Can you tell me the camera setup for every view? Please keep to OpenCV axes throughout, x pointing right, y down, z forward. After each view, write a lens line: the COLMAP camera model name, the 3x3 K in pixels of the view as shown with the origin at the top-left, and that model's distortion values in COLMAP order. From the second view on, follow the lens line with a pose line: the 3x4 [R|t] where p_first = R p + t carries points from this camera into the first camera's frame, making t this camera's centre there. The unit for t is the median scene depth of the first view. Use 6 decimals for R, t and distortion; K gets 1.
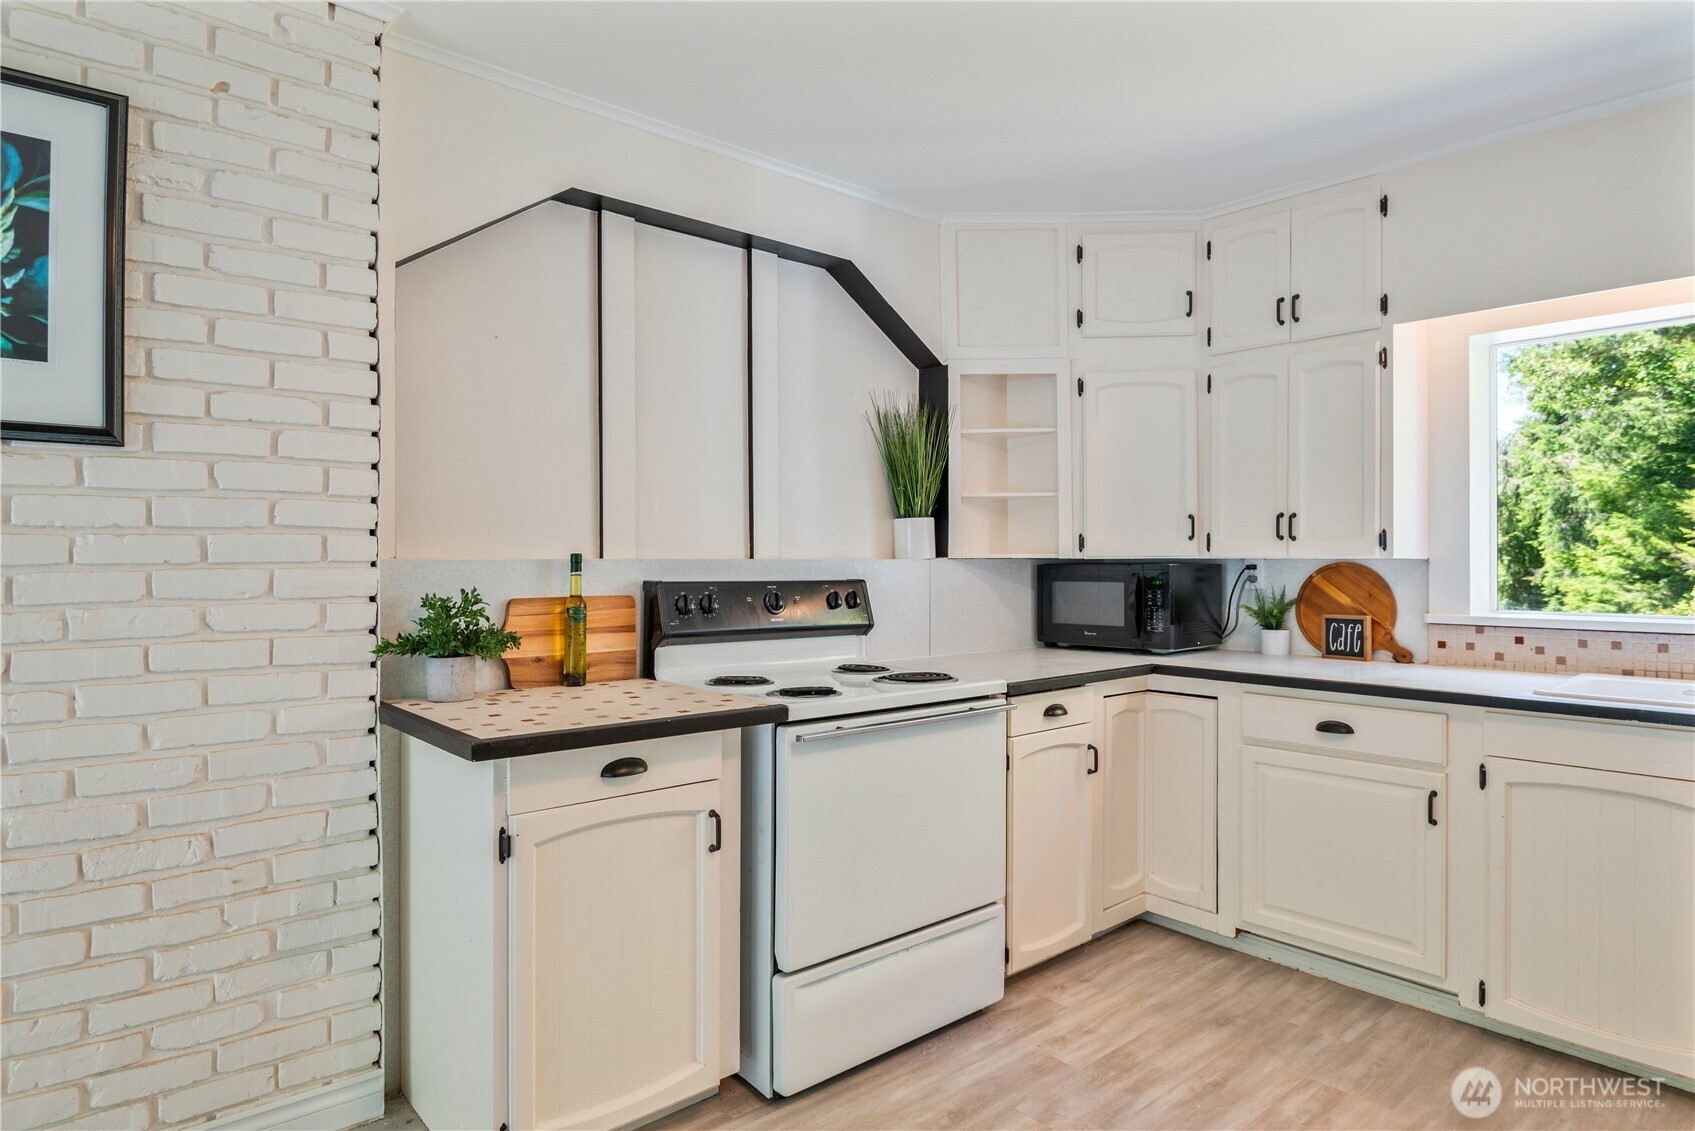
lens RADIAL K [[957.9, 0, 854.0], [0, 957.9, 553.2], [0, 0, 1]] dist [-0.028676, -0.000699]
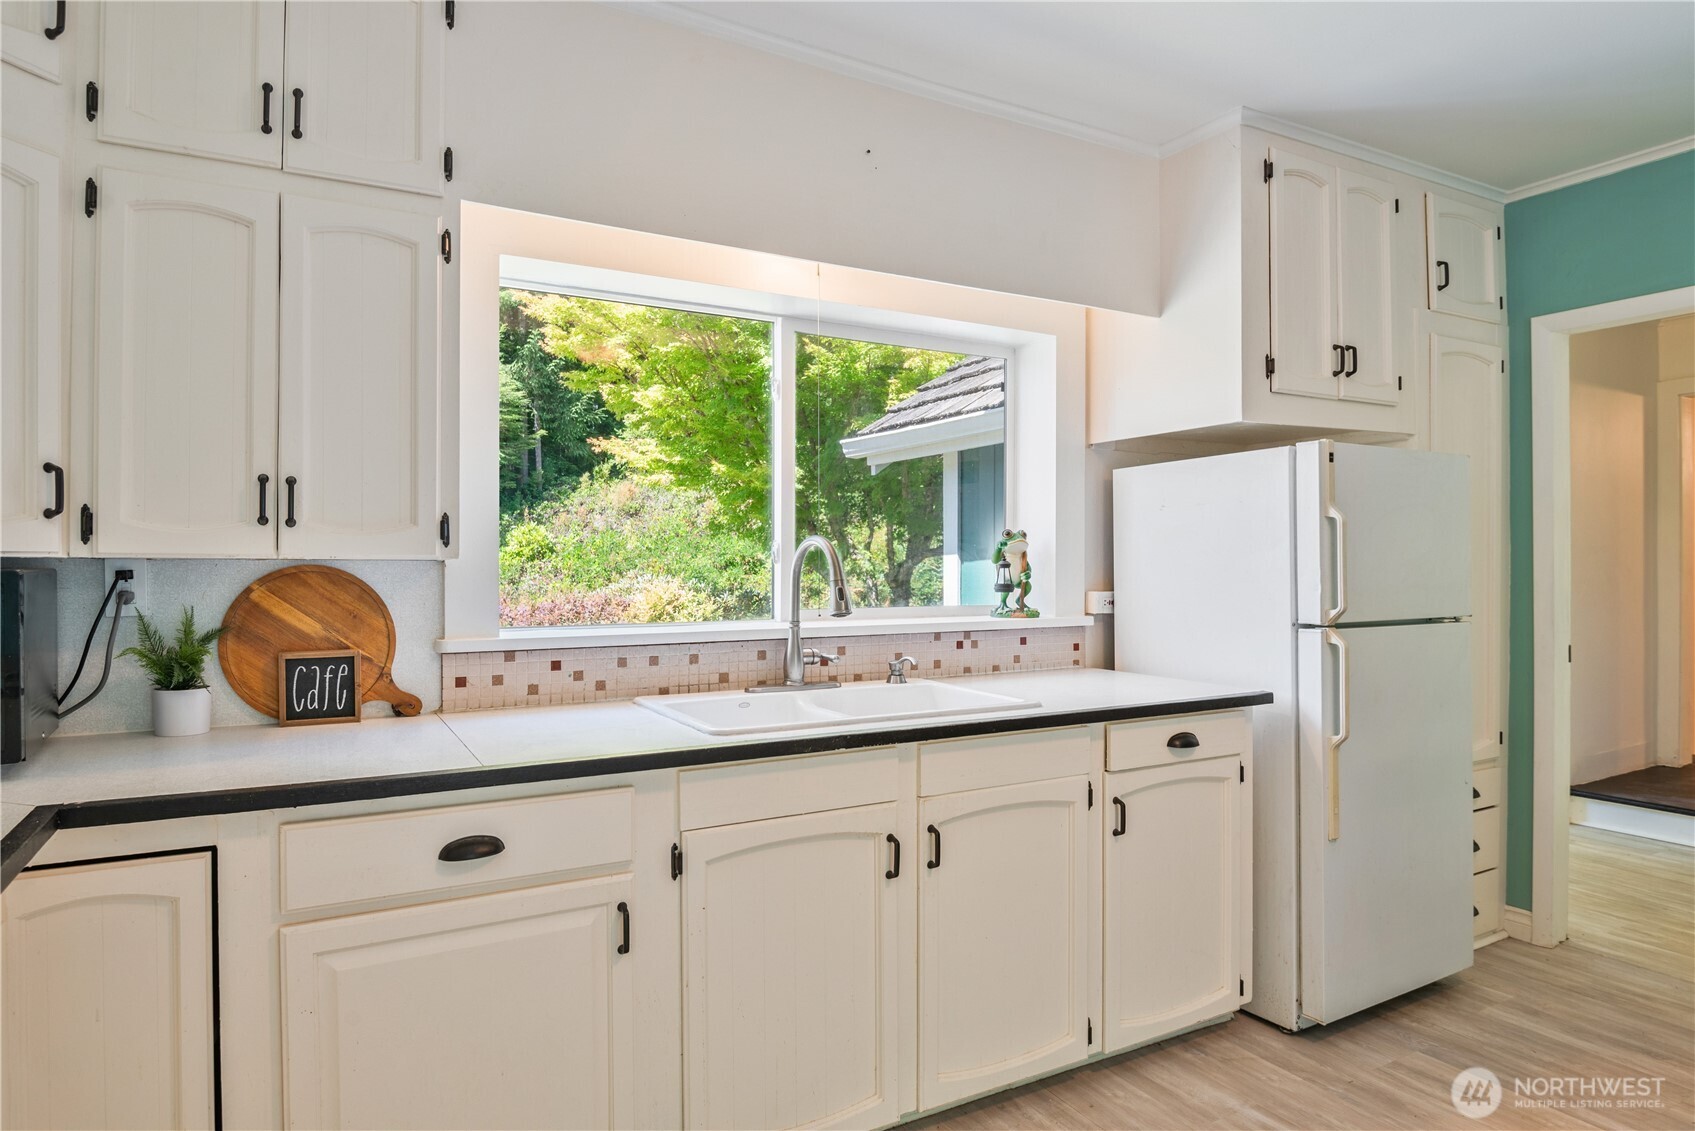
lens RADIAL K [[957.9, 0, 805.9], [0, 957.9, 565.6], [0, 0, 1]] dist [-0.028676, -0.000699]
pose [[0.207694, -0.000026, 0.978194, -0.019072], [-0.006265, 0.999979, 0.001357, 0.007211], [-0.978174, -0.006411, 0.207689, 0.589352]]
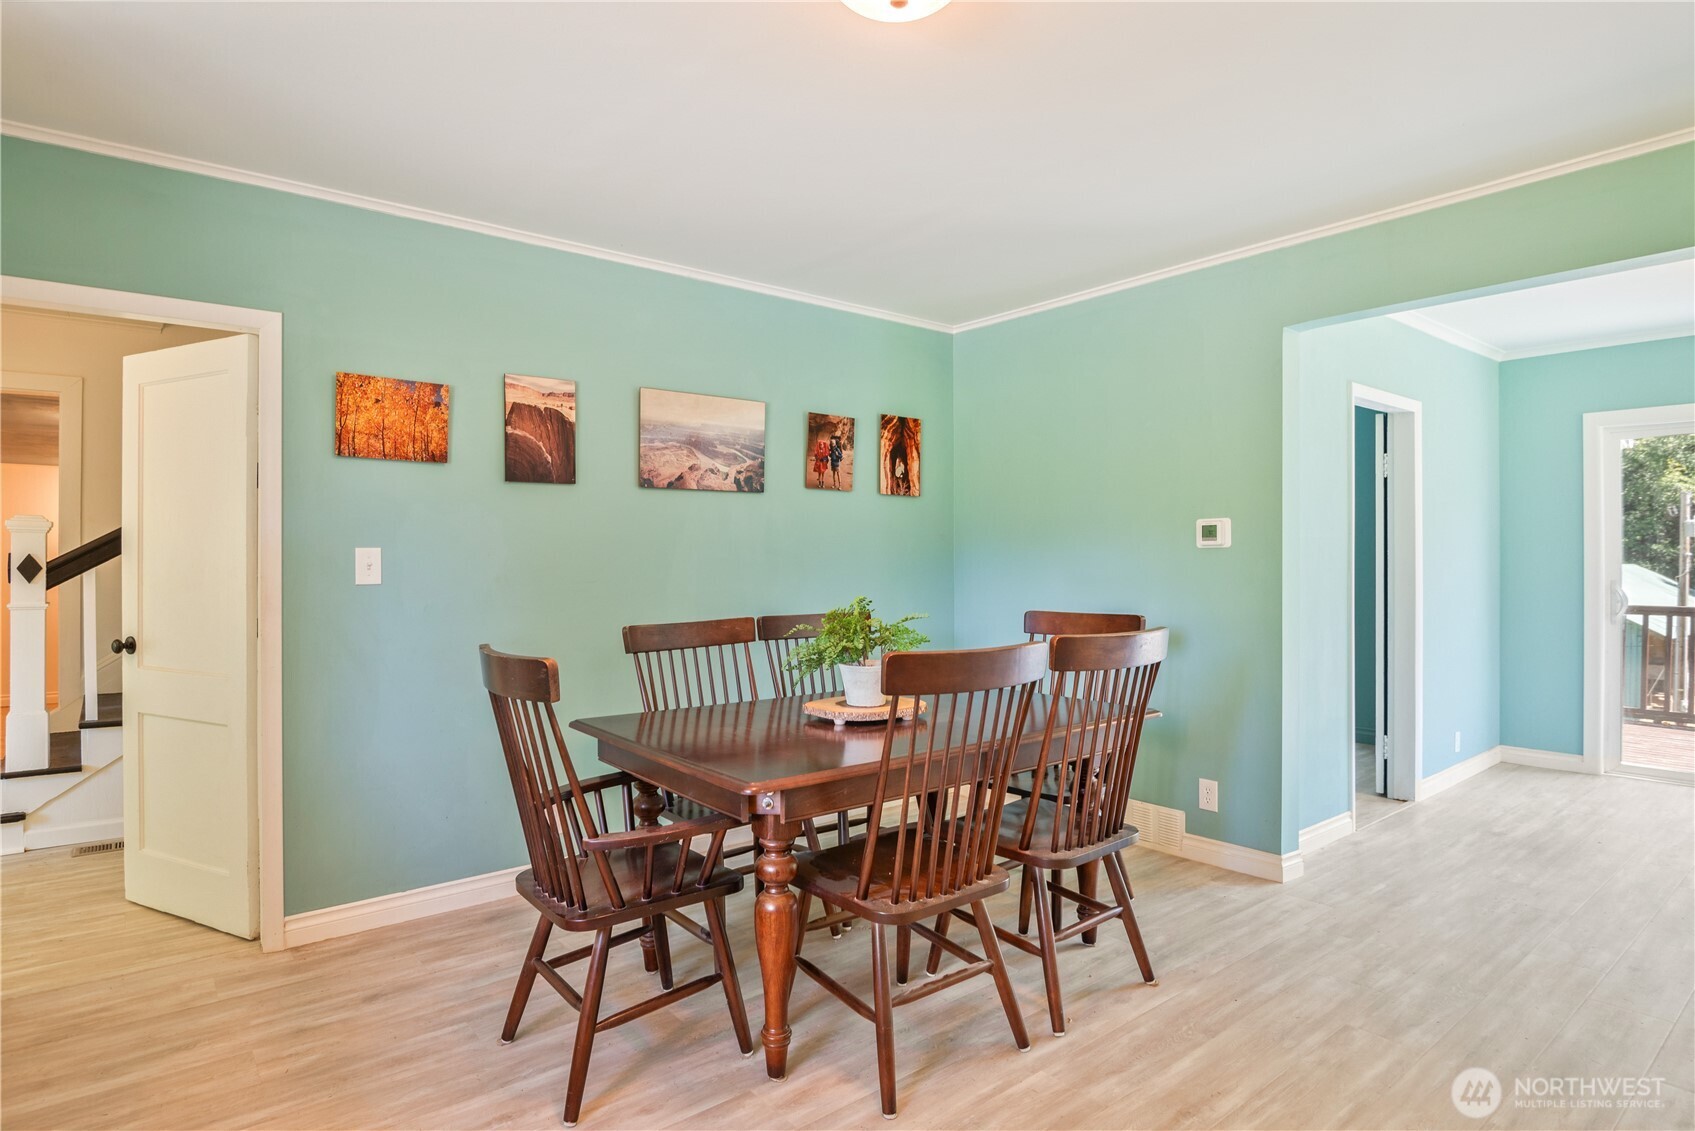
lens RADIAL K [[916.7, 0, 843.7], [0, 916.7, 548.9], [0, 0, 1]] dist [-0.011830, -0.004943]
pose [[-0.999992, 0.003129, -0.002341, 0.259904], [0.003167, 0.999862, -0.016327, 0.004000], [0.002290, -0.016334, -0.999864, 0.785841]]
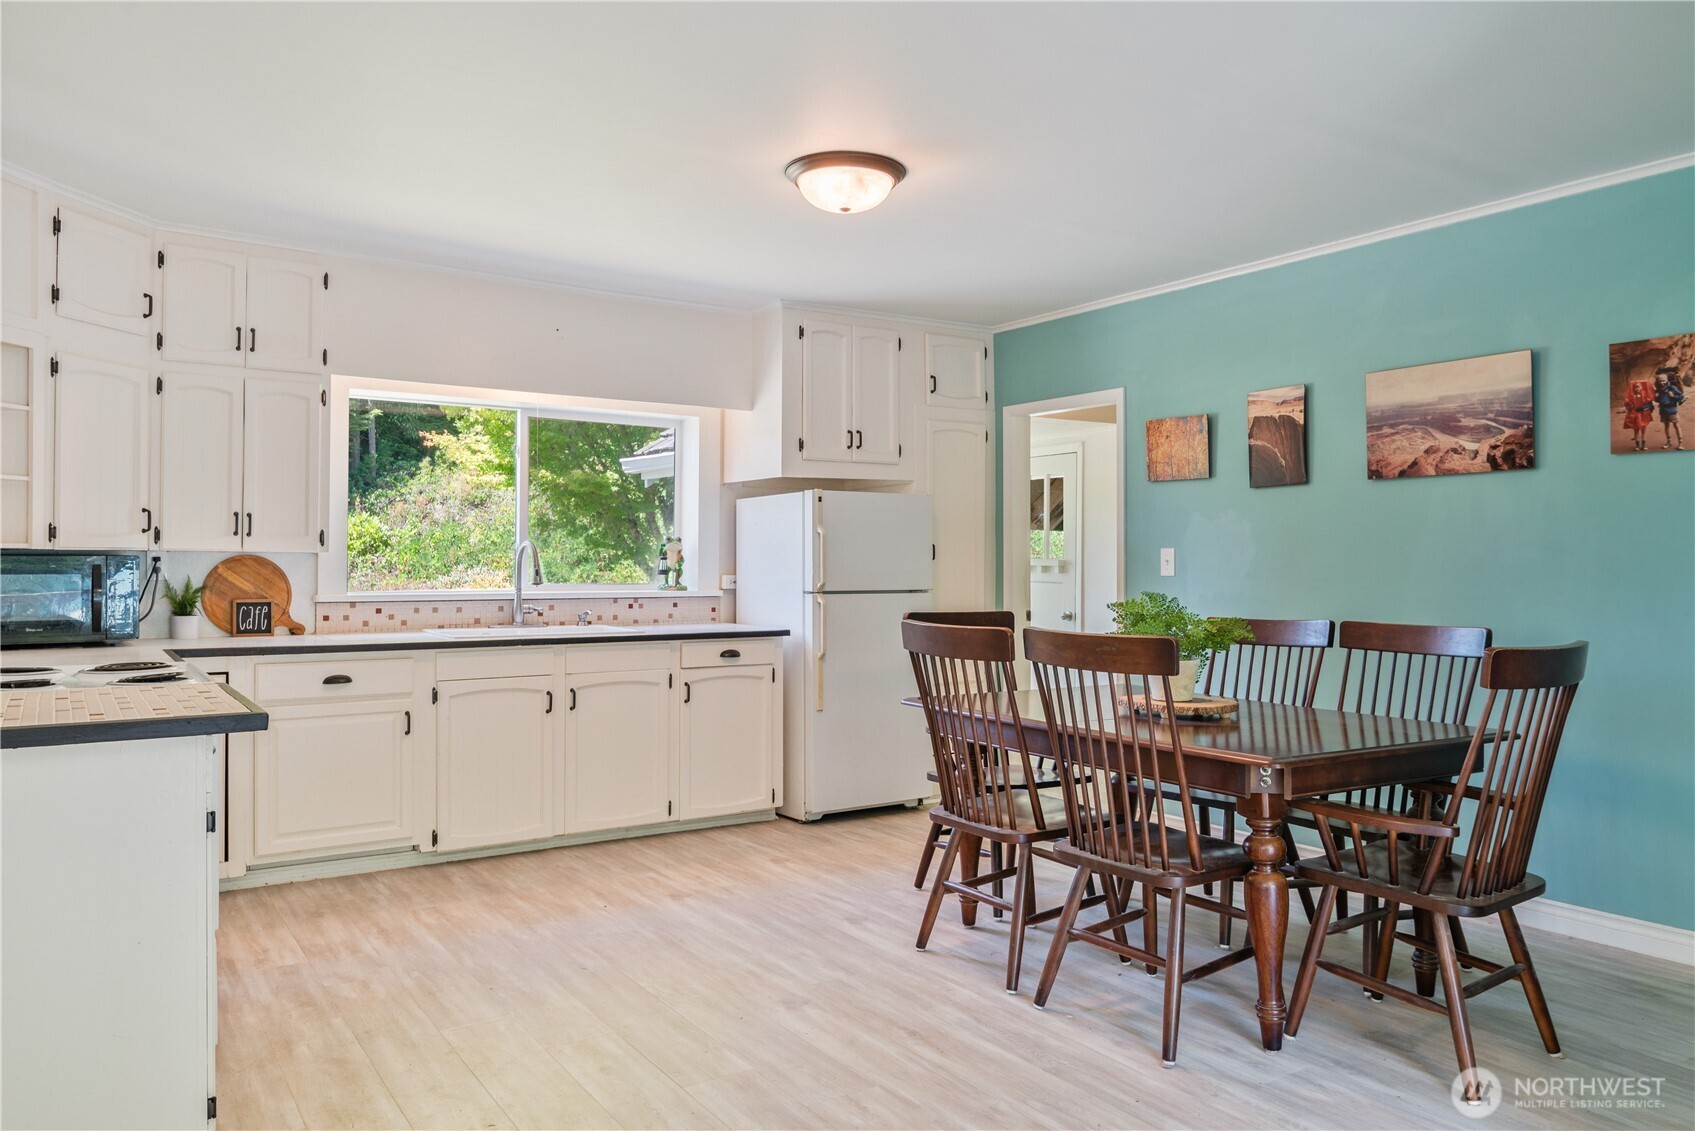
lens RADIAL K [[1198.8, 0, 841.6], [0, 1198.8, 553.1], [0, 0, 1]] dist [-0.036705, 0.002084]
pose [[0.106227, 0.009997, 0.994292, -0.927550], [-0.011476, 0.999895, -0.008827, 0.012226], [-0.994276, -0.010473, 0.106331, 0.110678]]
